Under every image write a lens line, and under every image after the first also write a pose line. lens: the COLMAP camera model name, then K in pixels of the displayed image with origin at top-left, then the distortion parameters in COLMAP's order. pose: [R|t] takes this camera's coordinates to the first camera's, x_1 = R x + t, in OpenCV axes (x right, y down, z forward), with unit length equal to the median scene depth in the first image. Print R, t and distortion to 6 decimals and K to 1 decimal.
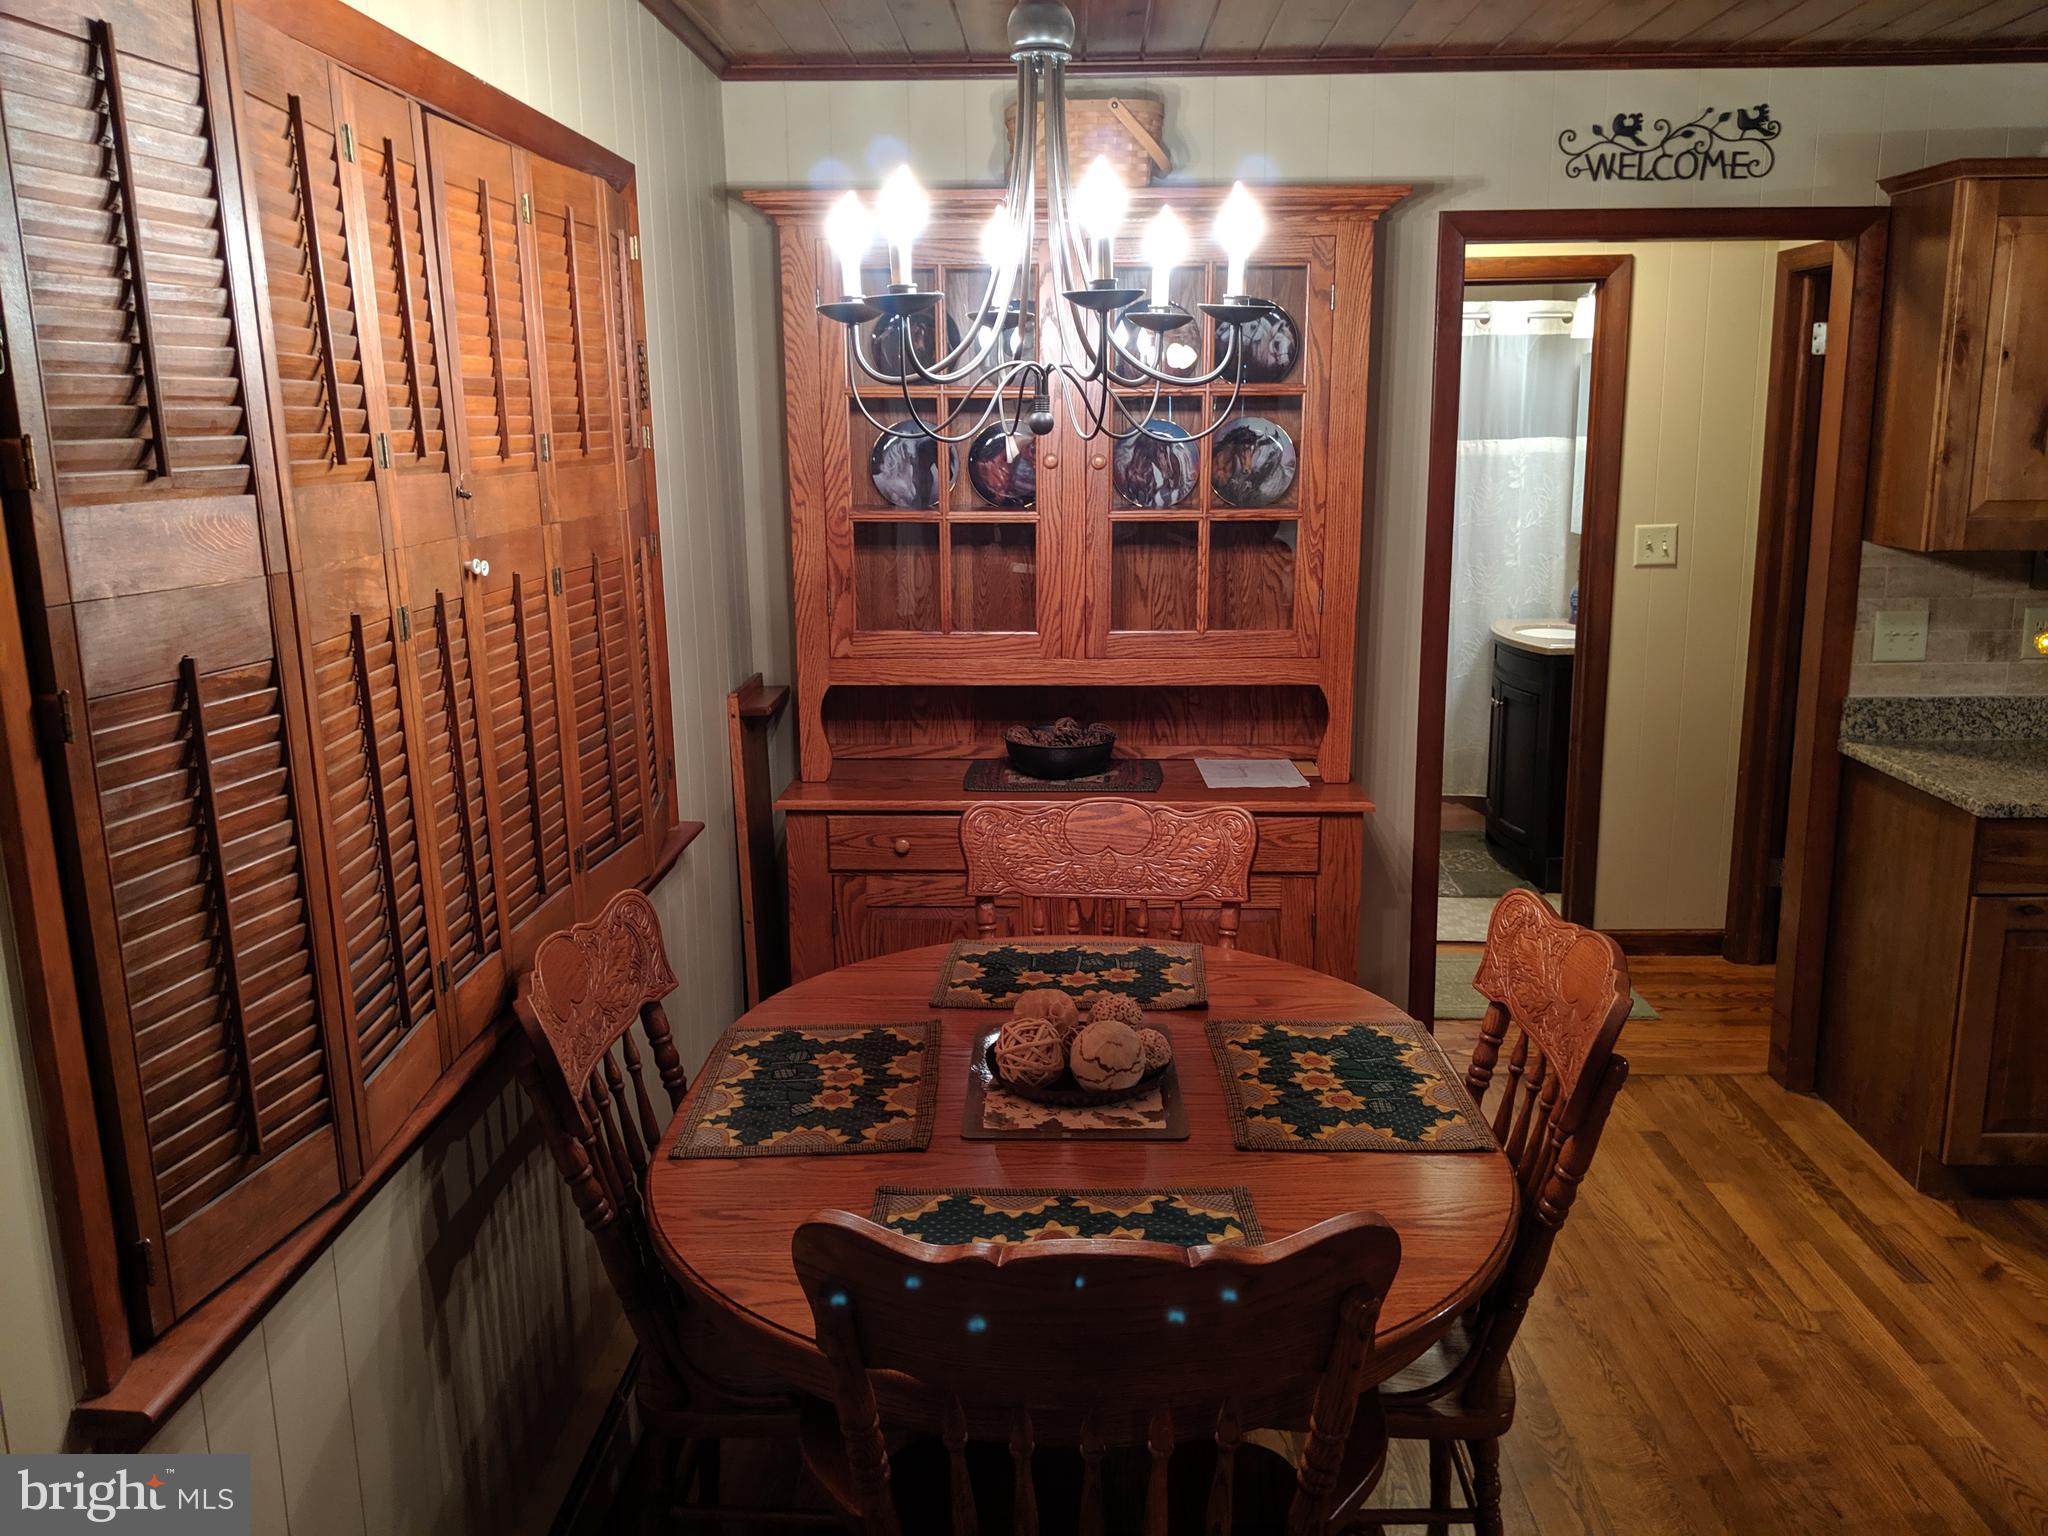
lens RADIAL K [[1616.0, 0, 1024.0], [0, 1616.0, 768.0], [0, 0, 1]] dist [0.050013, -0.109055]
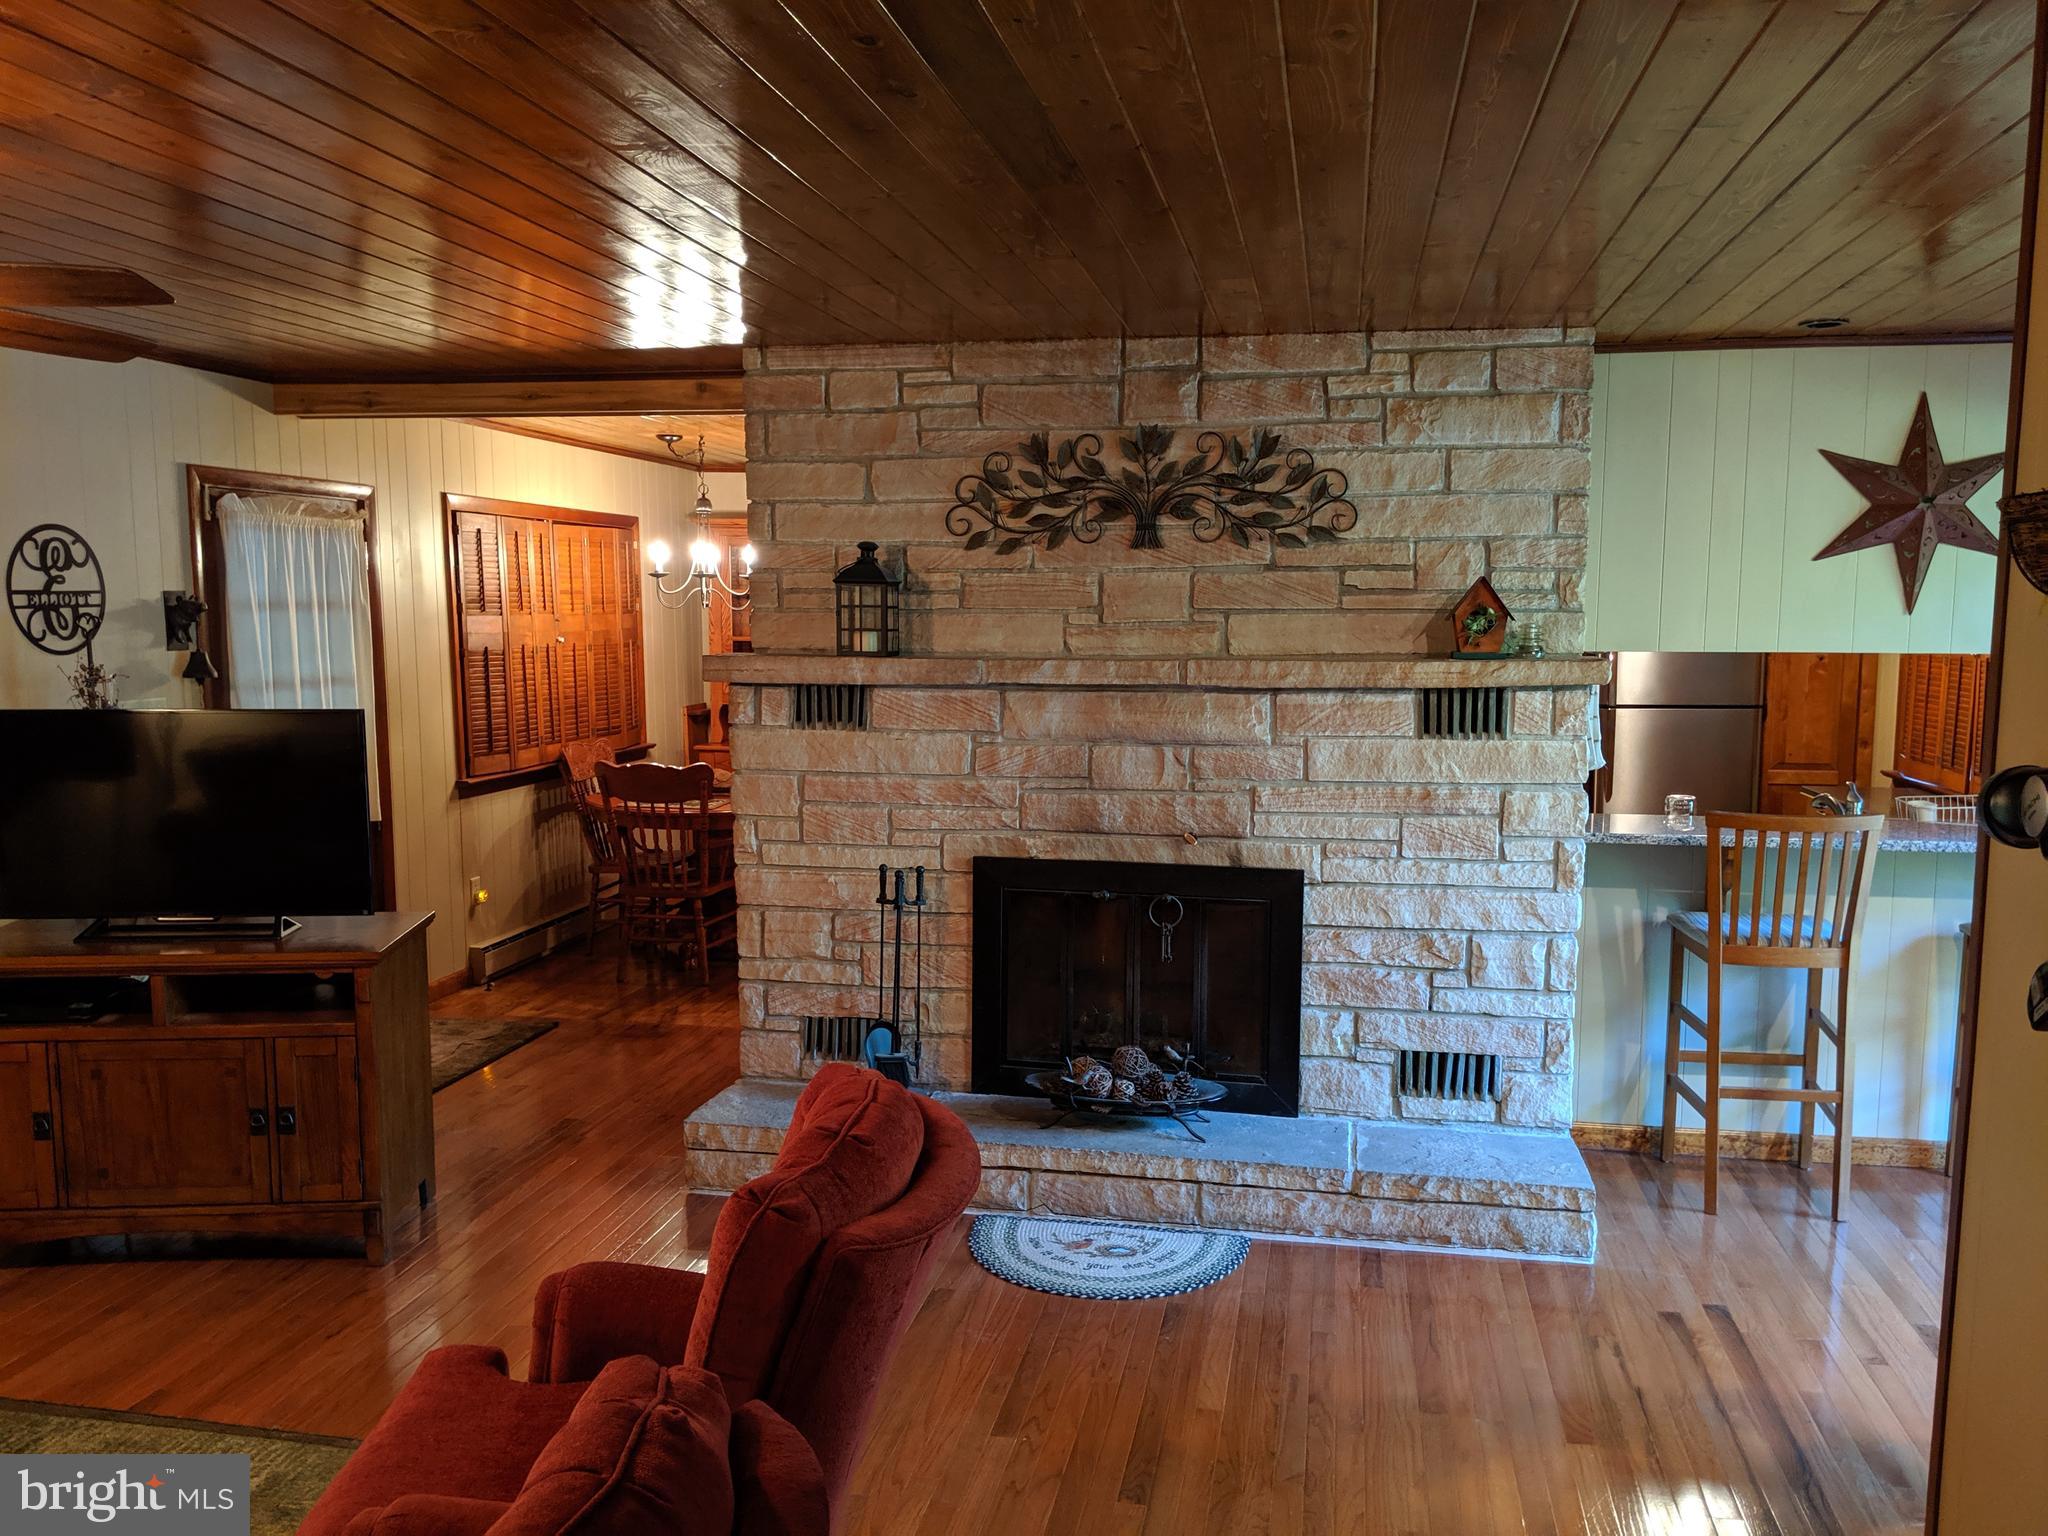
lens RADIAL K [[1616.0, 0, 1024.0], [0, 1616.0, 768.0], [0, 0, 1]] dist [0.050013, -0.109055]
pose [[0.988308, 0.020549, -0.151081, 1.537022], [-0.036869, 0.993679, -0.106027, 0.628795], [0.147947, 0.110358, 0.982819, -2.958362]]
